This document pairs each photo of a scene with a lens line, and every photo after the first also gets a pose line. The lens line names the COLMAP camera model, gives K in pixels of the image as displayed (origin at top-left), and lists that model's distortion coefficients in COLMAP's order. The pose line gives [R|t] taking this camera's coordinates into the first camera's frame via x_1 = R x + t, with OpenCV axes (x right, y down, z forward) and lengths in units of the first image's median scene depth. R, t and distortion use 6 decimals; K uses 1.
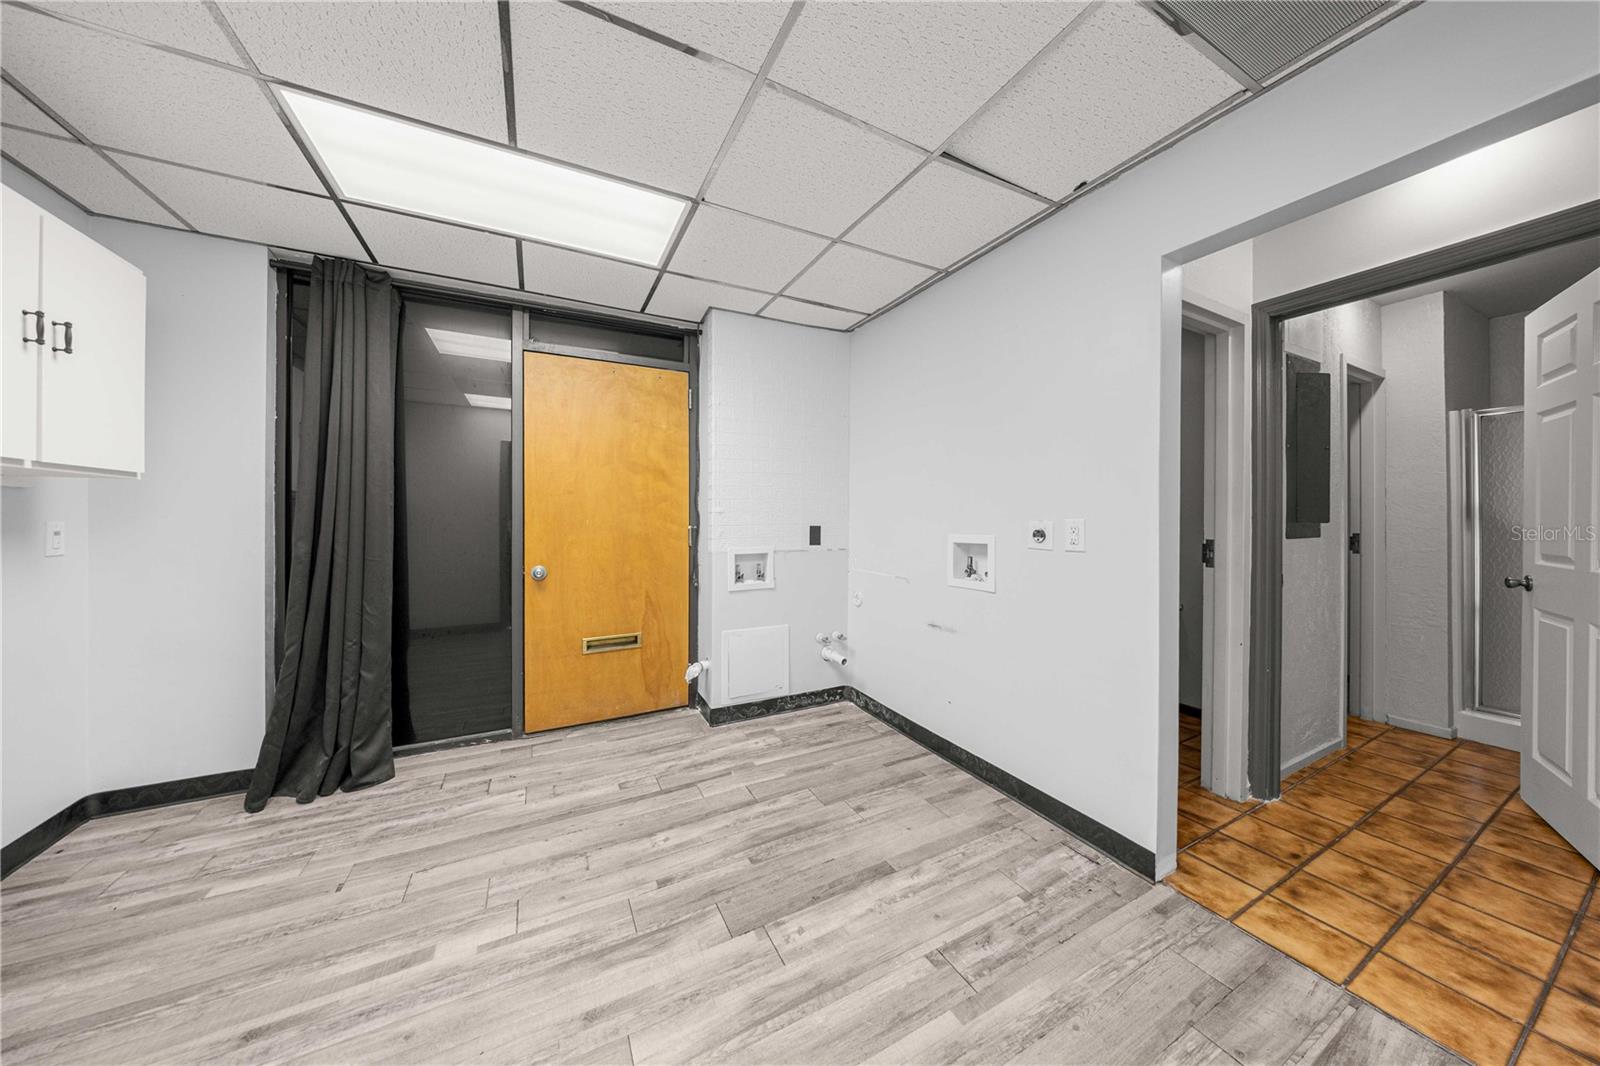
lens RADIAL K [[503.4, 0, 798.6], [0, 503.4, 519.6], [0, 0, 1]] dist [0.001846, -0.000343]
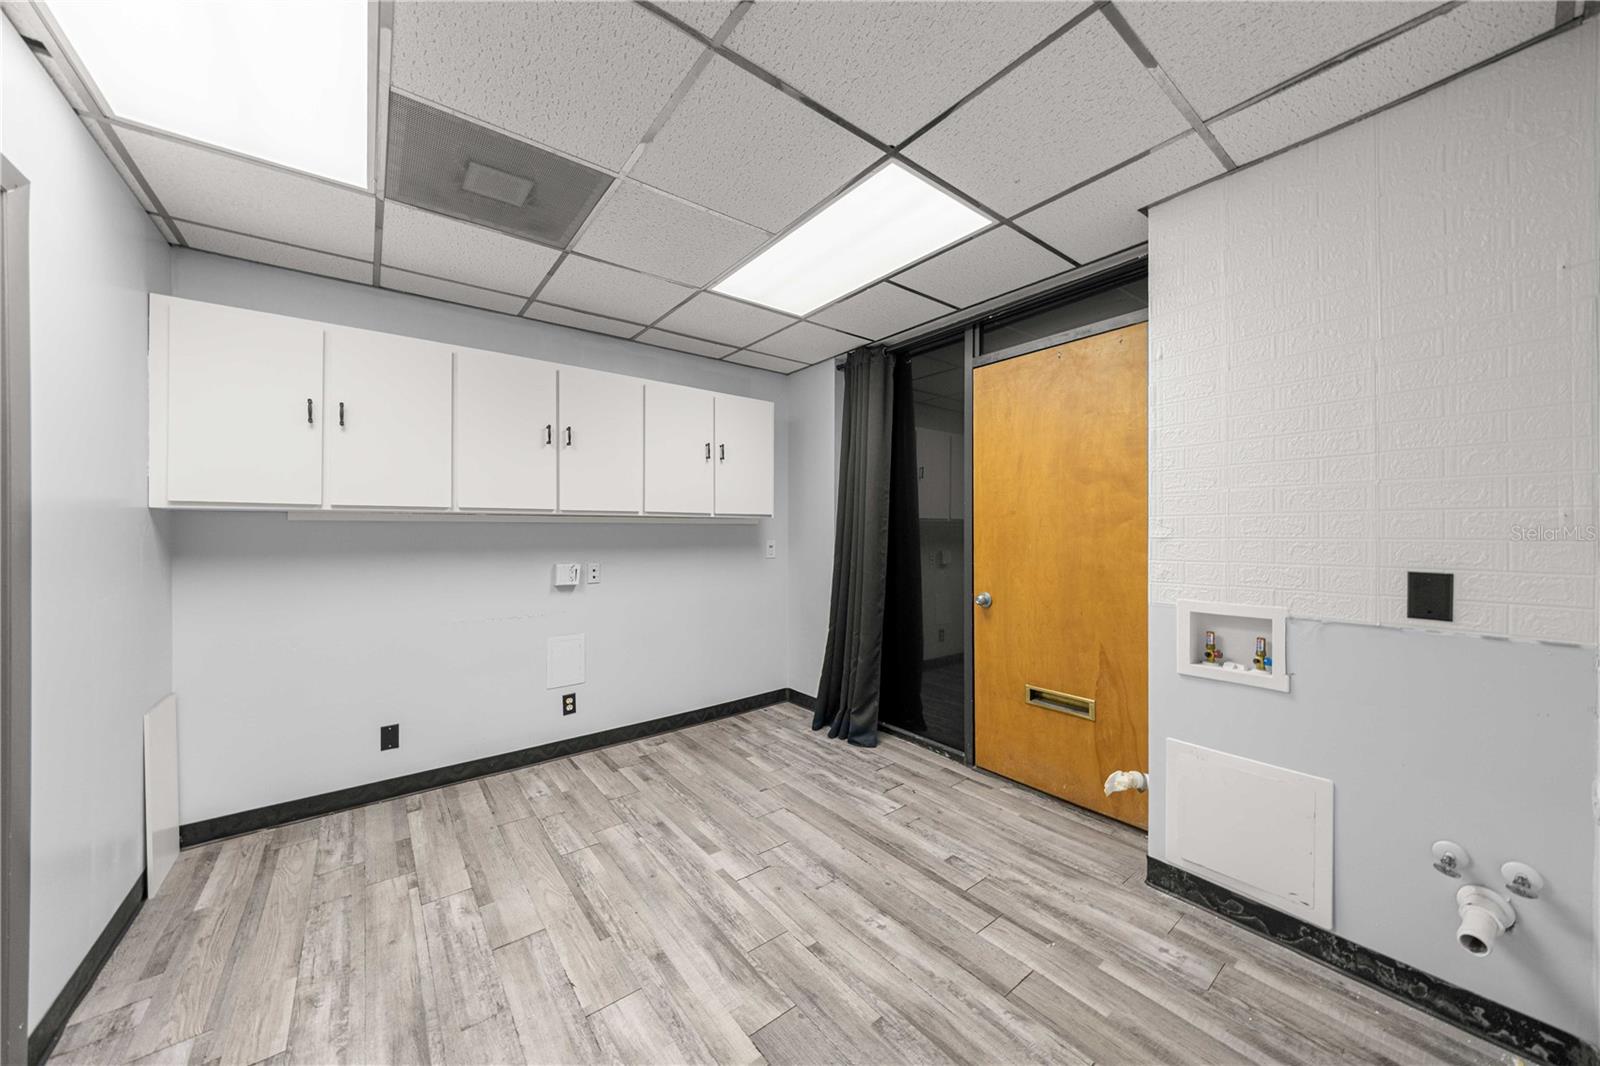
lens RADIAL K [[554.9, 0, 803.4], [0, 554.9, 529.3], [0, 0, 1]] dist [0.011737, -0.000367]
pose [[0.204368, 0.000822, -0.978894, 0.514142], [0.000265, 1.000000, 0.000895, -0.032479], [0.978894, -0.000442, 0.204367, 0.547131]]
